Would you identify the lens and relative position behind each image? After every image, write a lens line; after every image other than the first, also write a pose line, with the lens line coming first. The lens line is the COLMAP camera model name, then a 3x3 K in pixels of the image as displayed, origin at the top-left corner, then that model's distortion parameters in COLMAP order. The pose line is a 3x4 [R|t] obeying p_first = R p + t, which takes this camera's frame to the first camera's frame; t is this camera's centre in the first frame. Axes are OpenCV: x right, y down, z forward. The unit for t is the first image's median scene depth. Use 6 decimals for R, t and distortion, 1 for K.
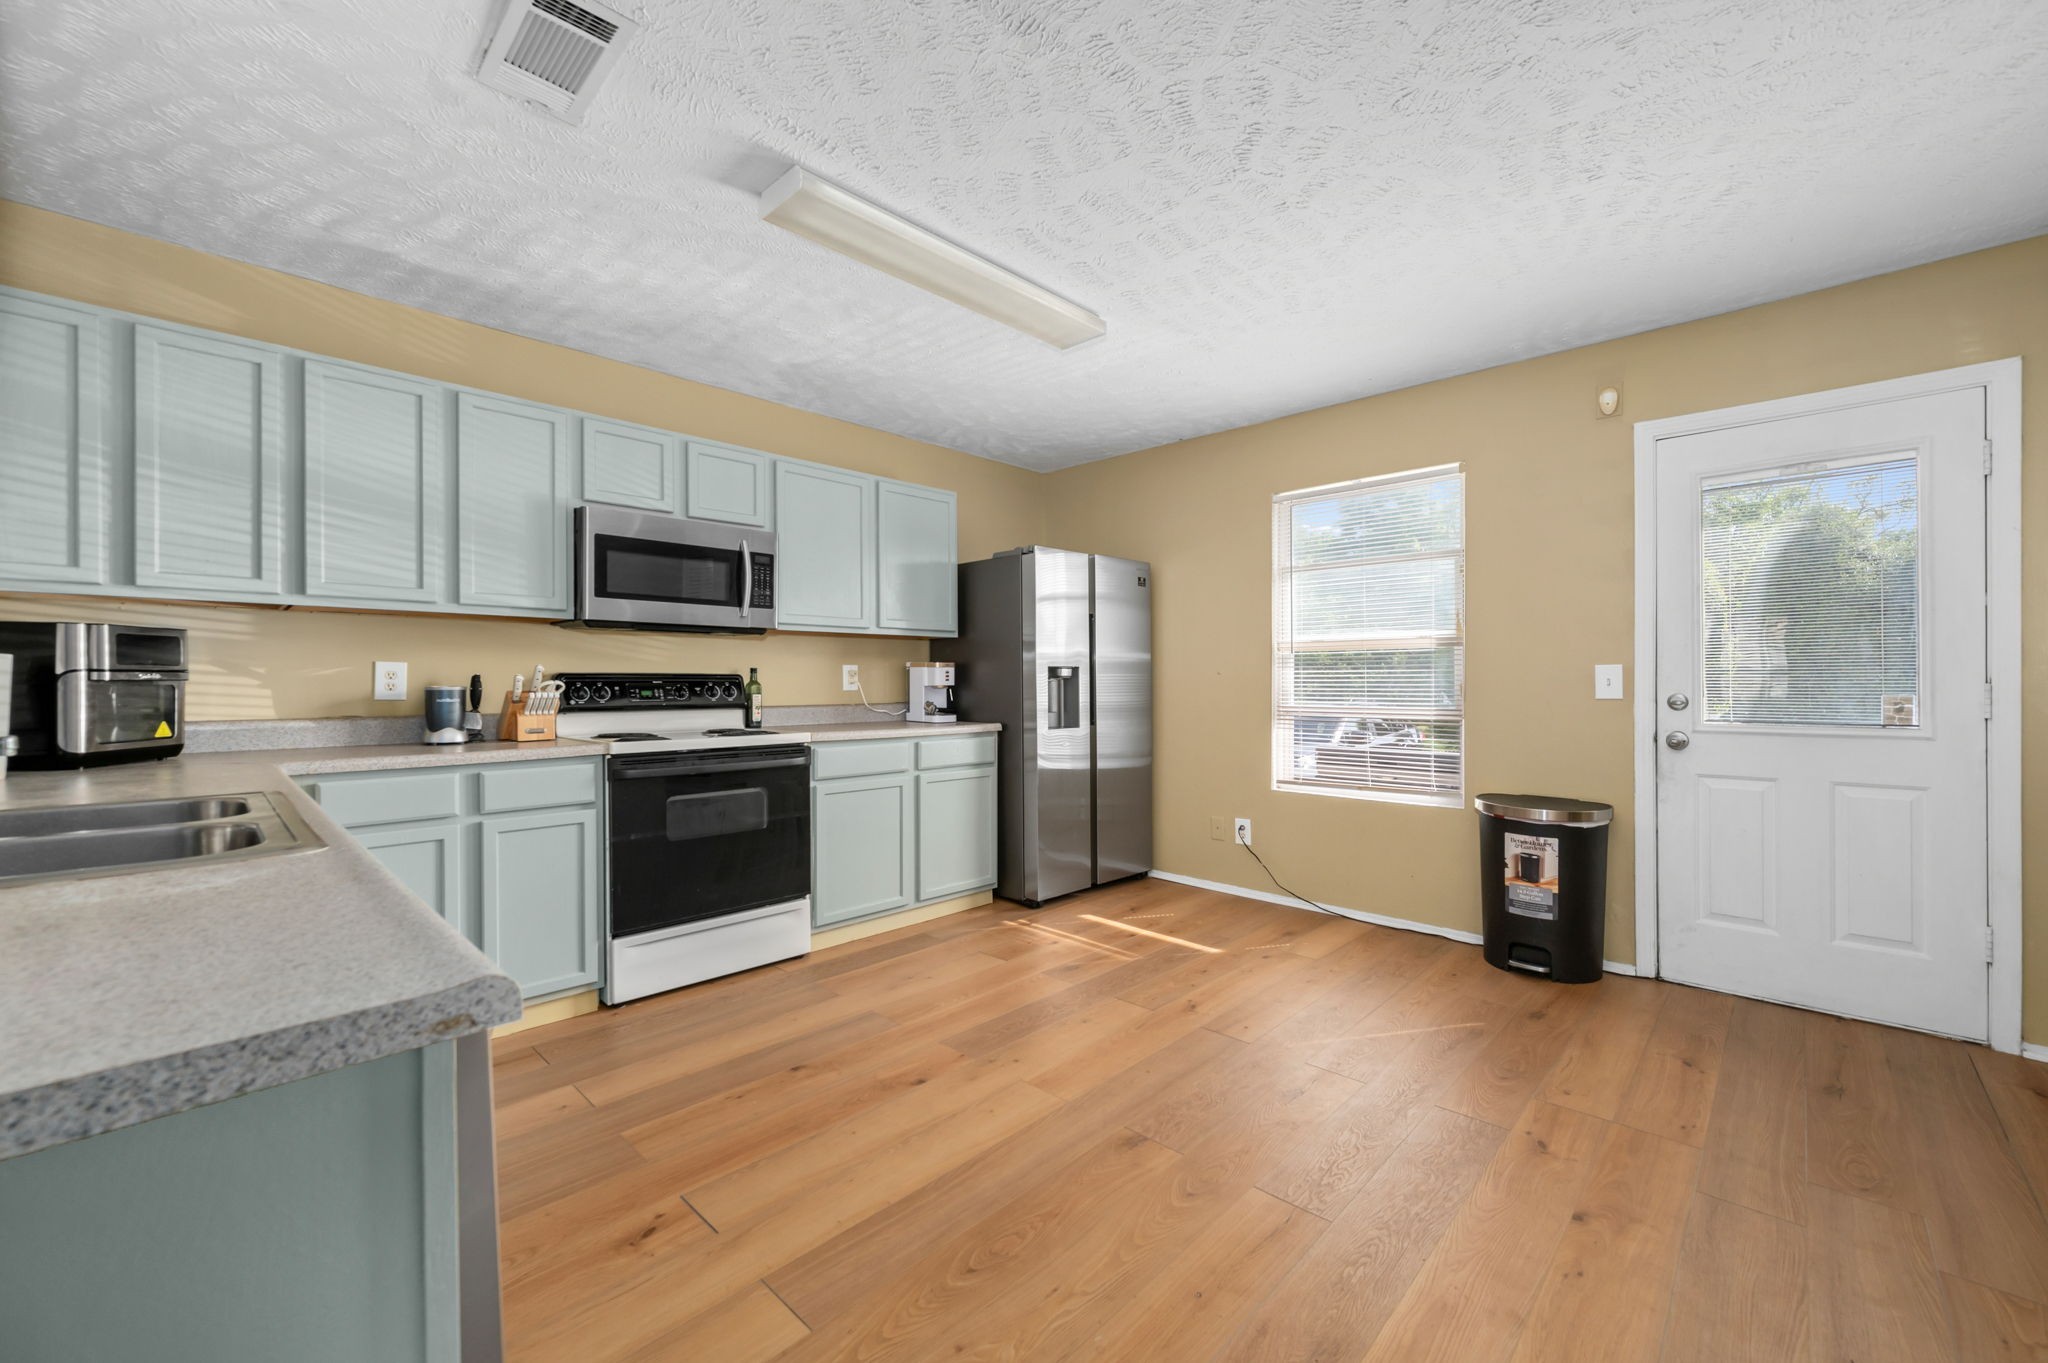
lens RADIAL K [[814.9, 0, 1043.0], [0, 814.9, 691.4], [0, 0, 1]] dist [0.000928, -0.000474]
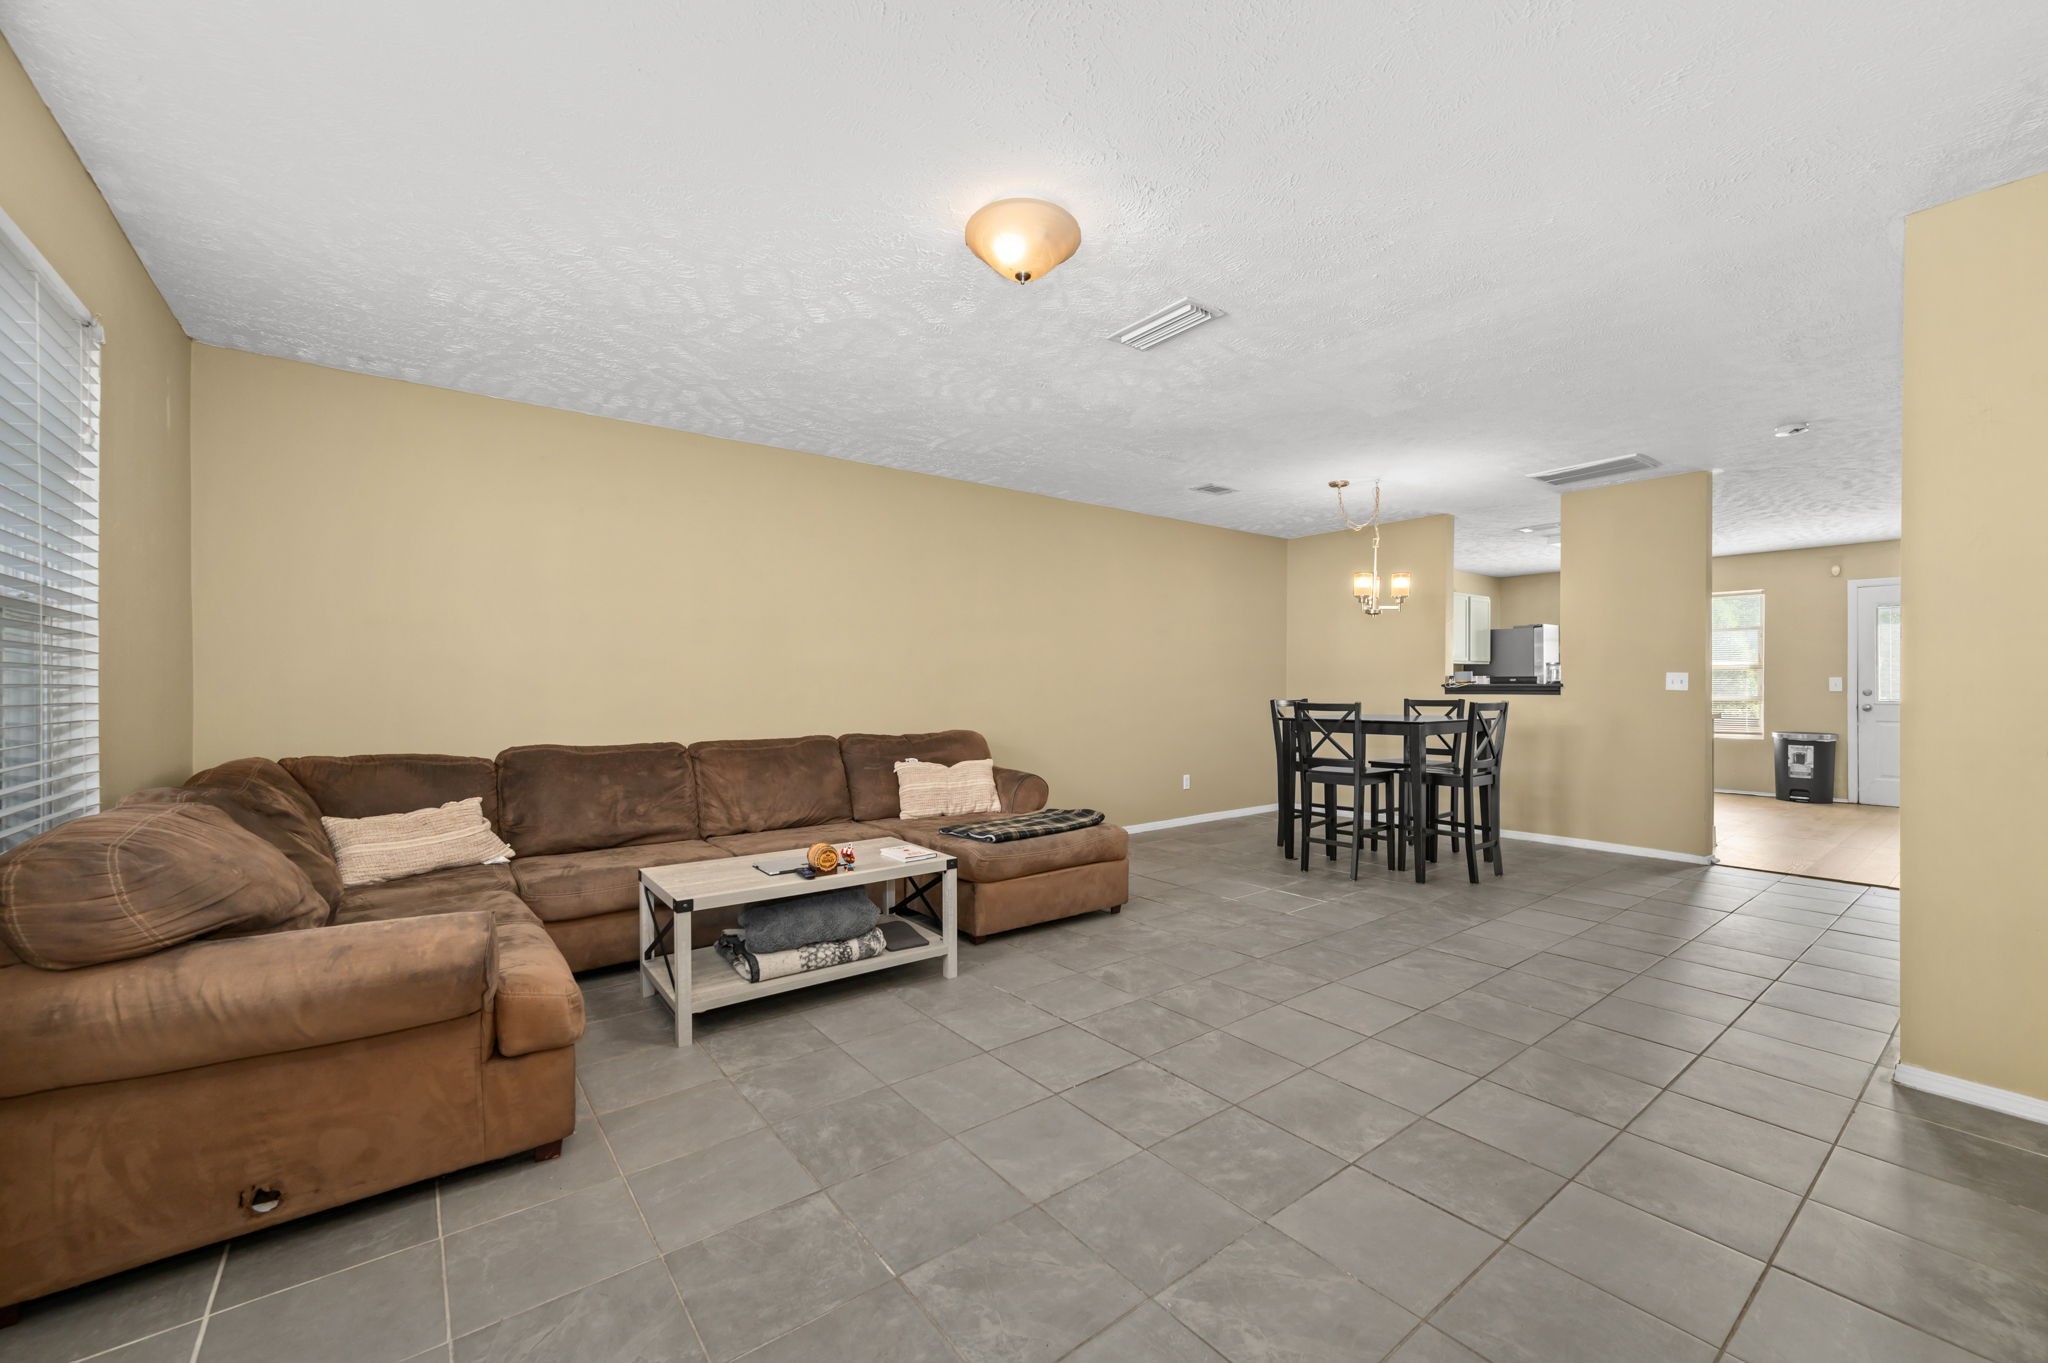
lens RADIAL K [[814.9, 0, 1028.3], [0, 814.9, 690.7], [0, 0, 1]] dist [0.000928, -0.000474]
pose [[0.988693, 0.002651, -0.149930, -1.358689], [-0.003524, 0.999978, -0.005553, 0.031262], [0.149912, 0.006019, 0.988681, -1.814398]]
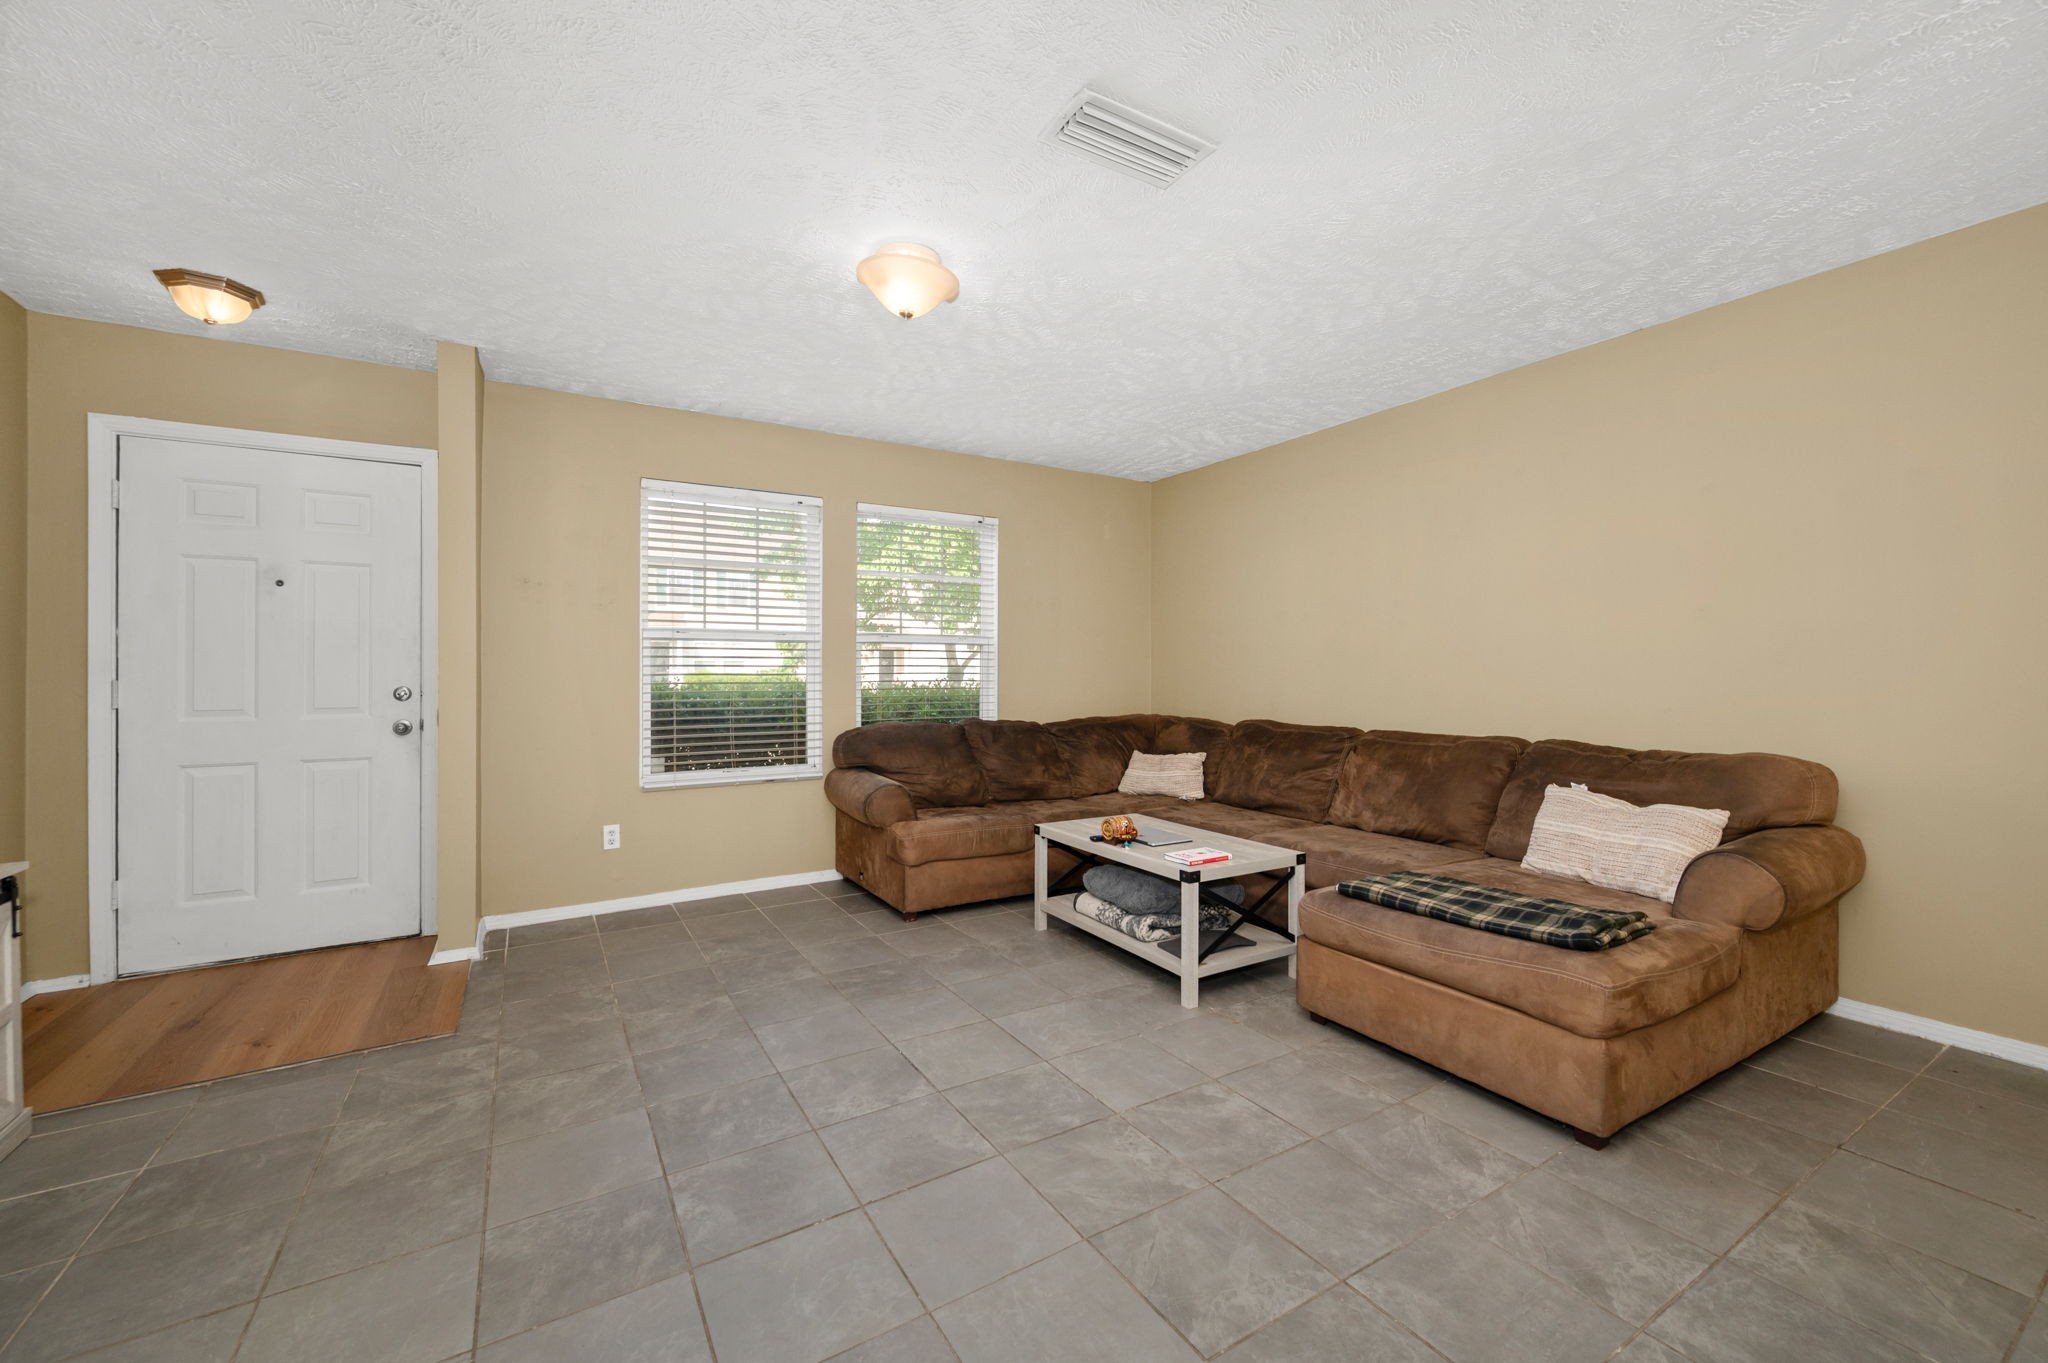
lens RADIAL K [[814.9, 0, 1038.5], [0, 814.9, 678.0], [0, 0, 1]] dist [0.000928, -0.000474]
pose [[-0.248714, 0.010346, -0.968522, -0.706999], [-0.007477, 0.999893, 0.012601, 0.015302], [0.968548, 0.010375, -0.248610, -0.759830]]
